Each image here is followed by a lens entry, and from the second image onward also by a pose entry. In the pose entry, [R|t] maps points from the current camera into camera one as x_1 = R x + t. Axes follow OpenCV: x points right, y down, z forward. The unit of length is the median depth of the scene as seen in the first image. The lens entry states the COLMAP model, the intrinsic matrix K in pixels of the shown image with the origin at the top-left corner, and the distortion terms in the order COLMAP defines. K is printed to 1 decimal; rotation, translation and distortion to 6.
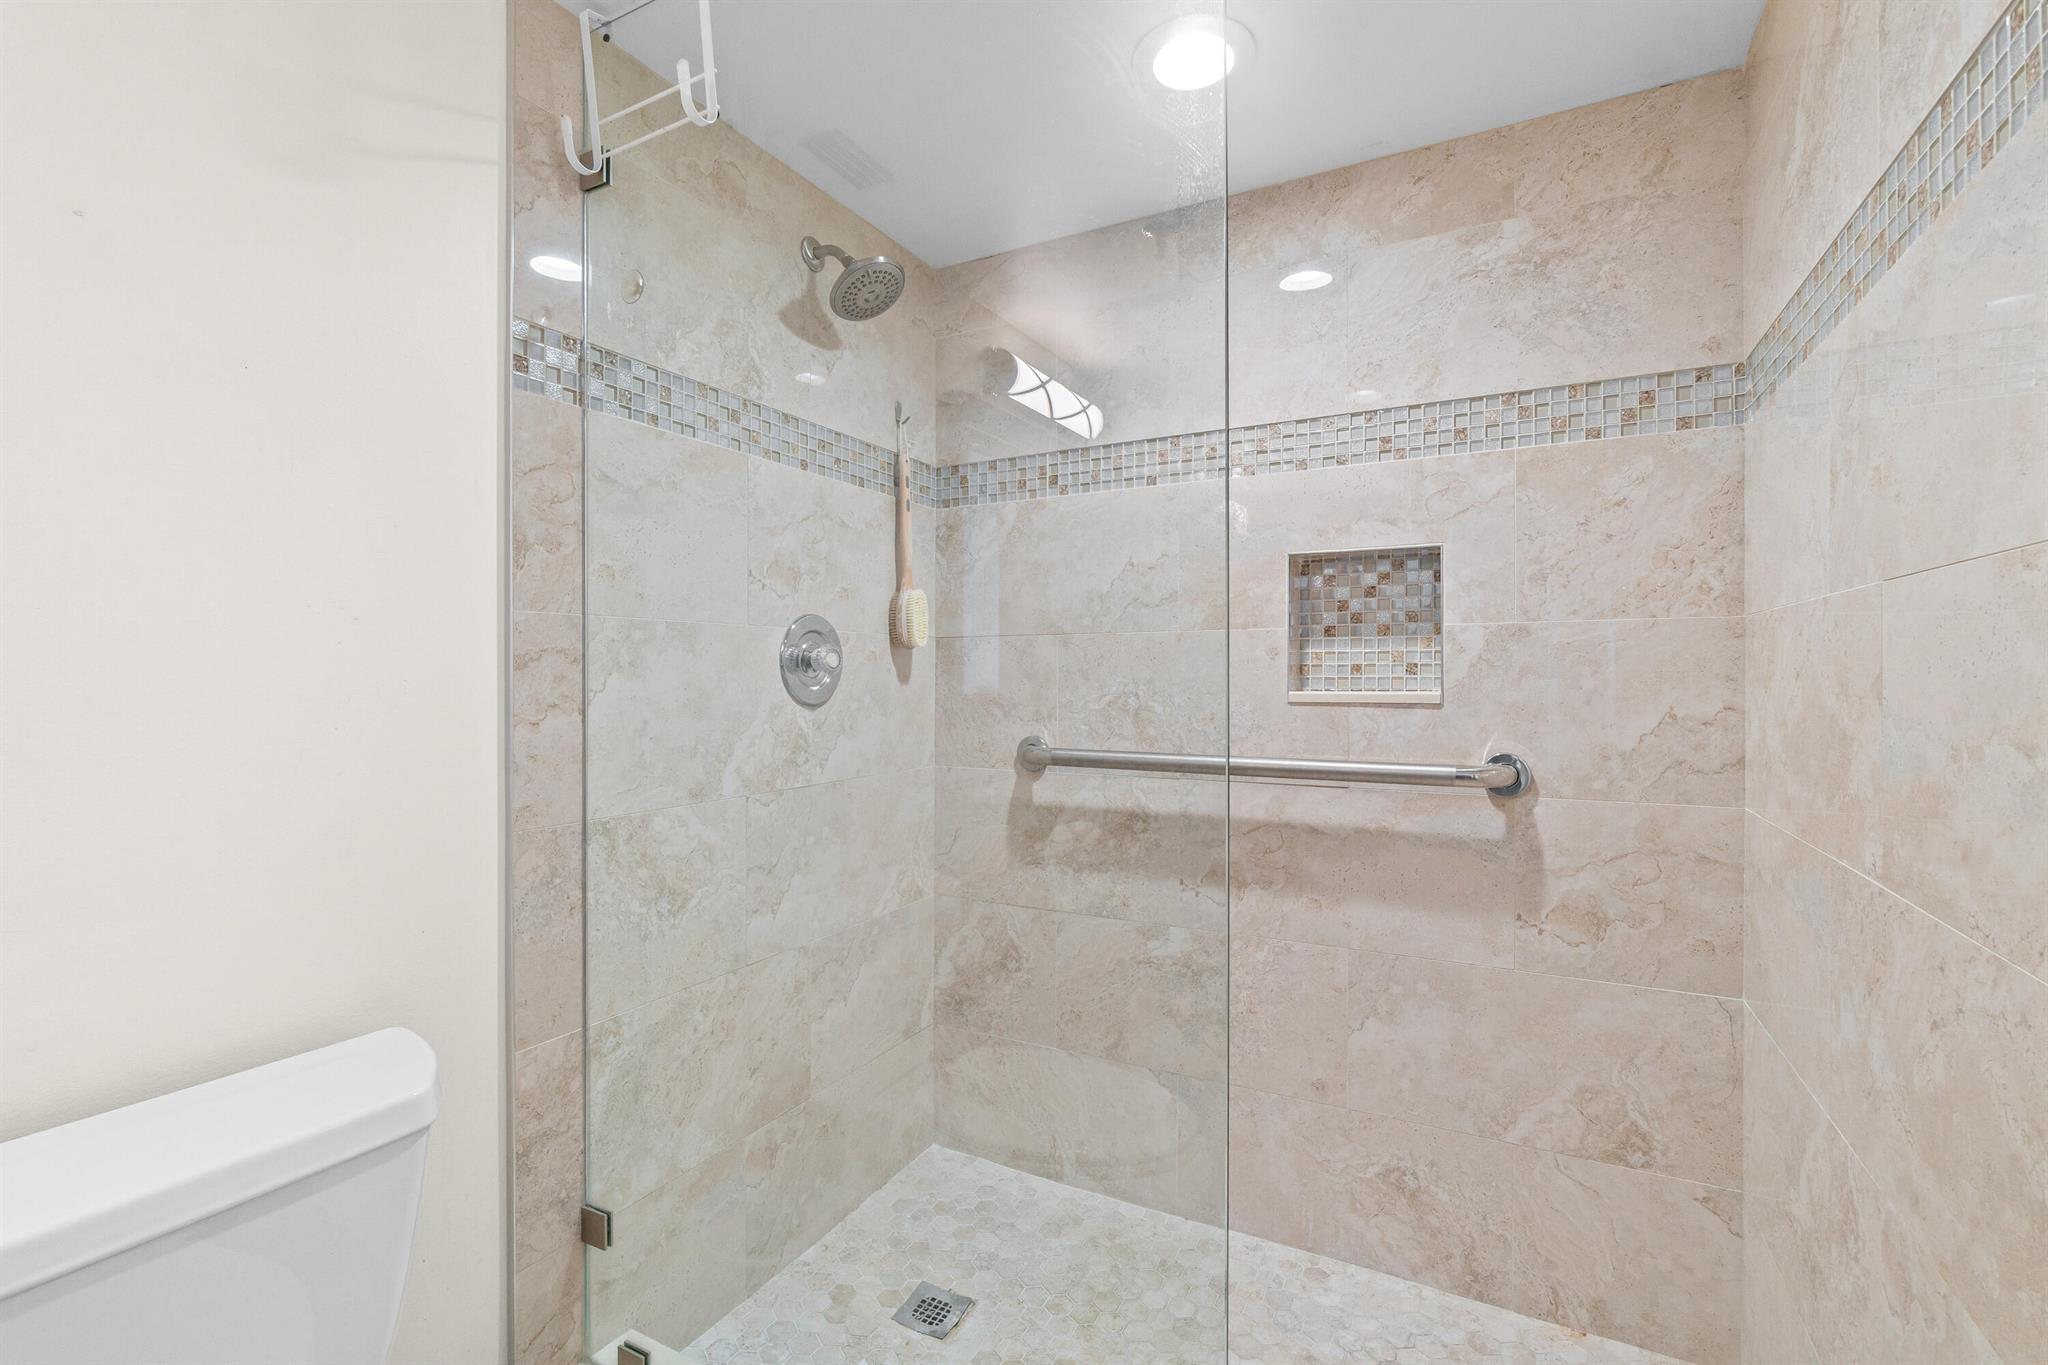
lens RADIAL K [[886.3, 0, 1035.4], [0, 886.3, 683.3], [0, 0, 1]] dist [-0.009250, 0.001357]
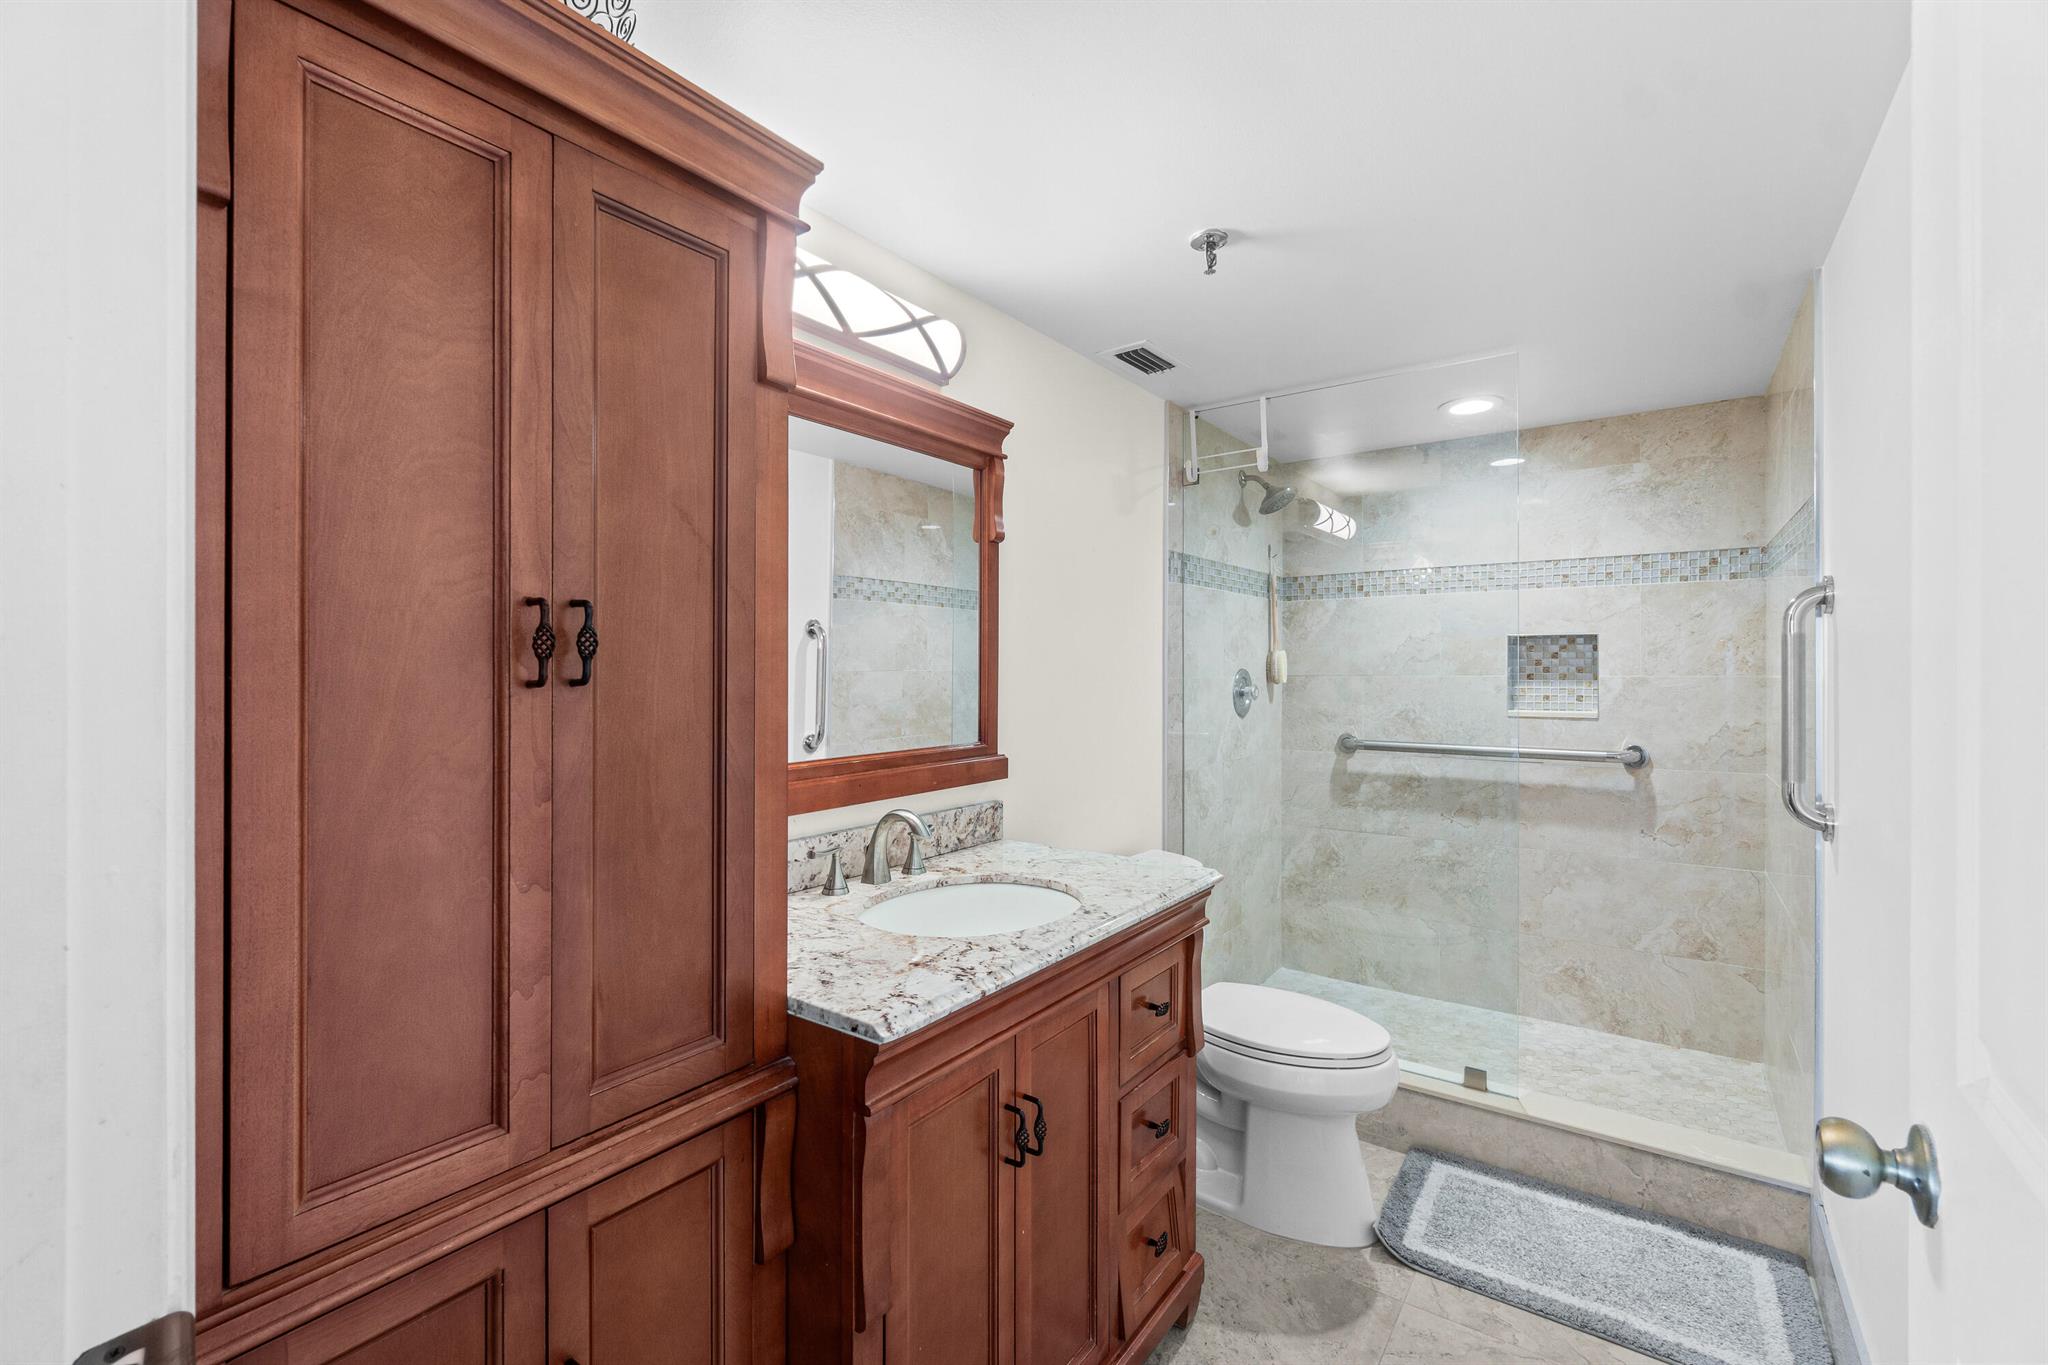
lens RADIAL K [[886.3, 0, 1019.4], [0, 886.3, 673.7], [0, 0, 1]] dist [-0.009250, 0.001357]
pose [[0.991355, -0.000056, -0.131209, -0.502248], [0.000085, 1.000000, 0.000209, -0.070867], [0.131209, -0.000218, 0.991355, -0.998479]]
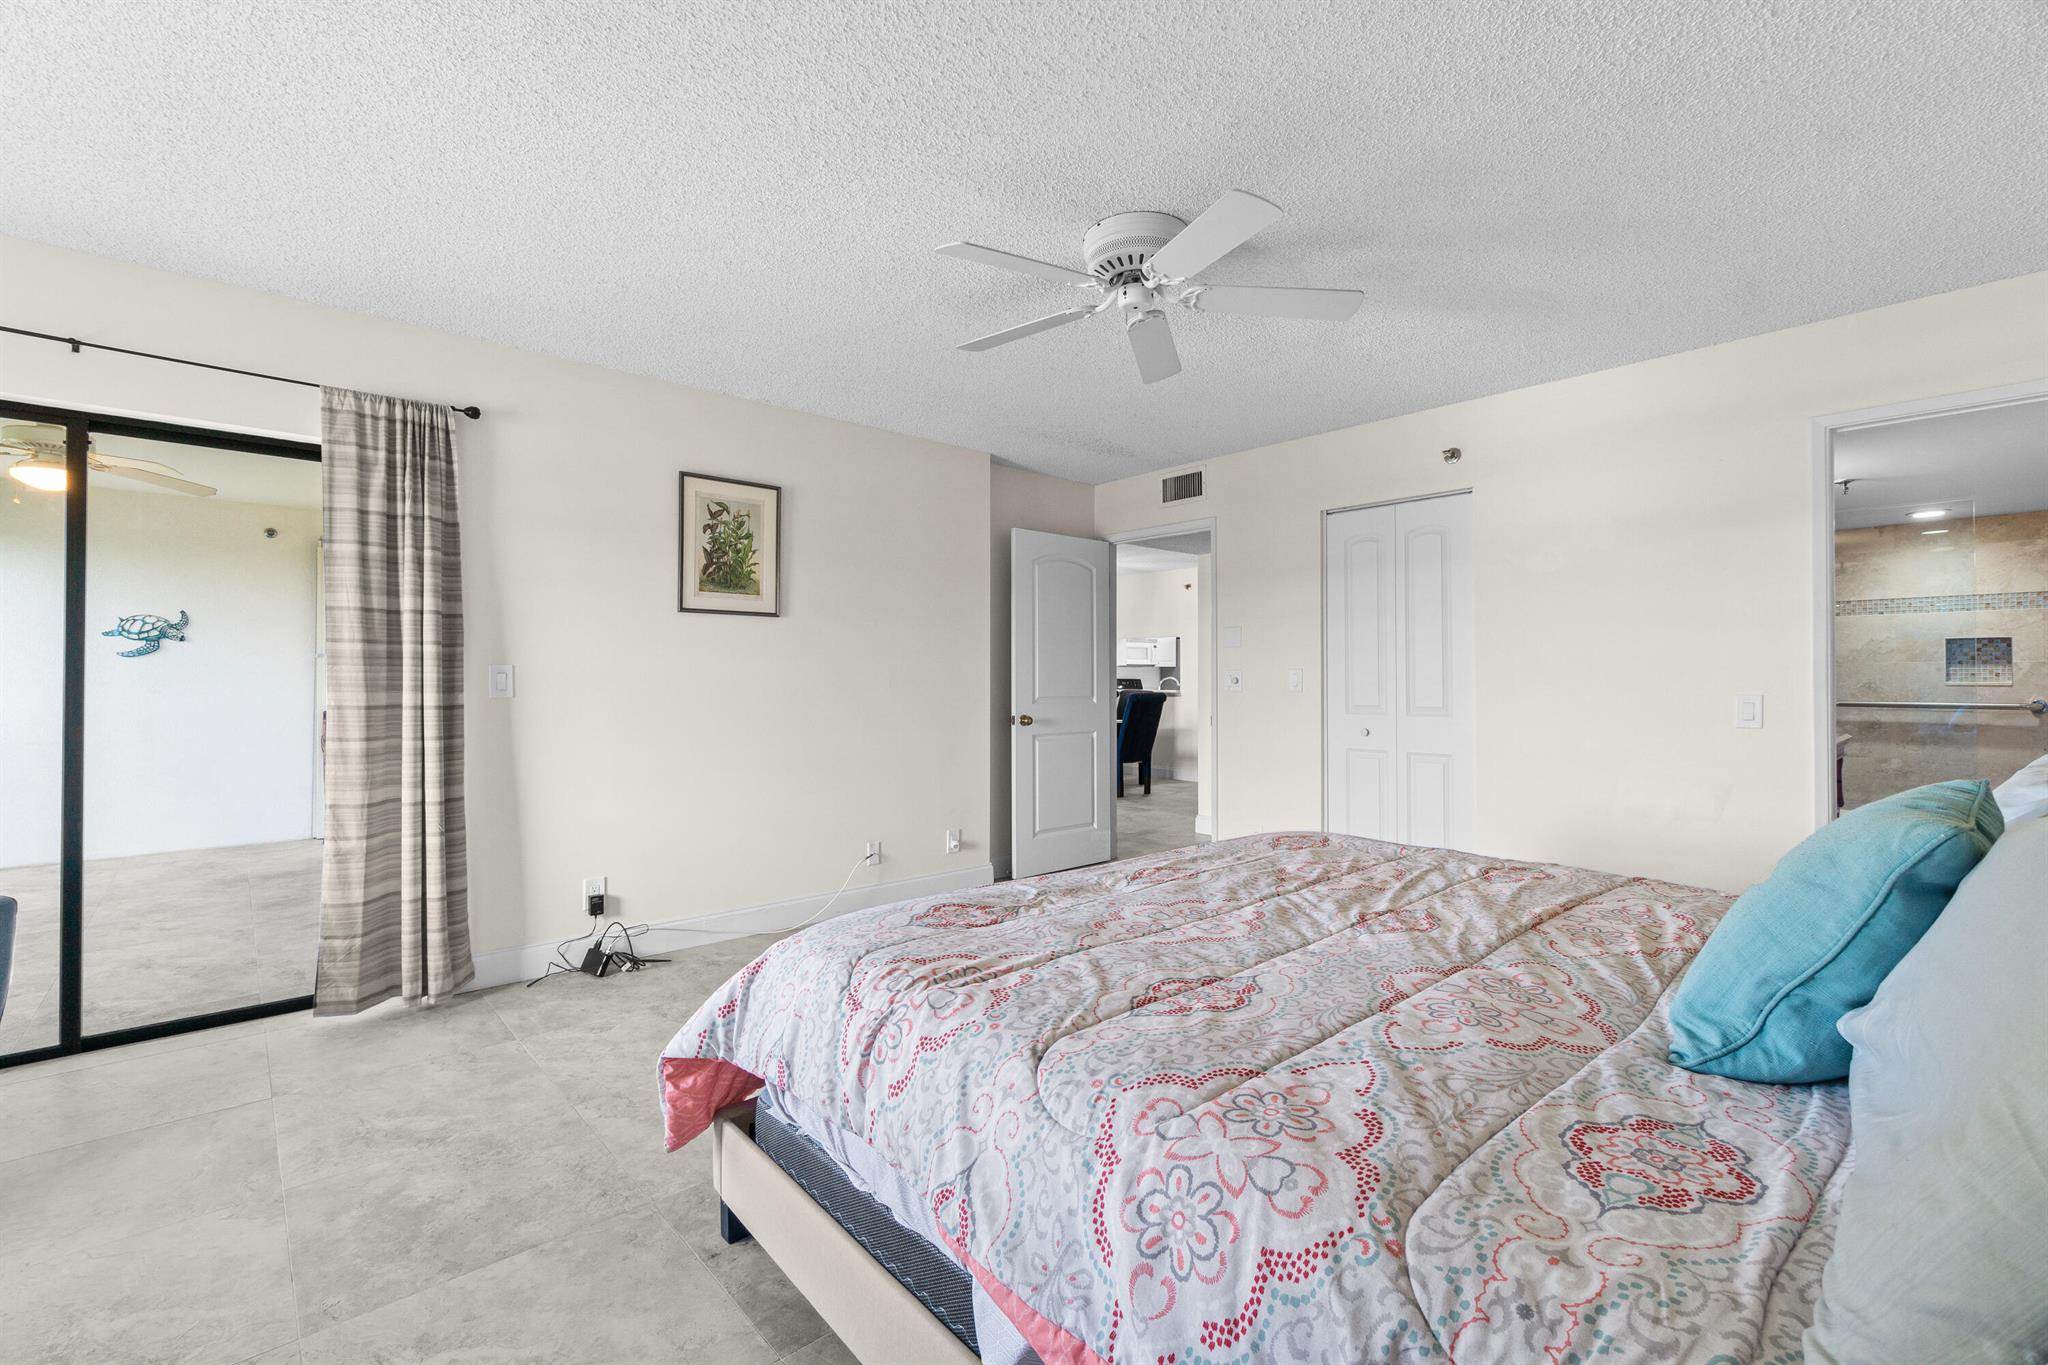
lens RADIAL K [[886.3, 0, 1003.5], [0, 886.3, 670.8], [0, 0, 1]] dist [-0.009250, 0.001357]
pose [[0.937899, -0.001557, -0.346905, -1.869939], [-0.002863, 0.999921, -0.012228, 0.018469], [0.346897, 0.012462, 0.937820, -3.260777]]
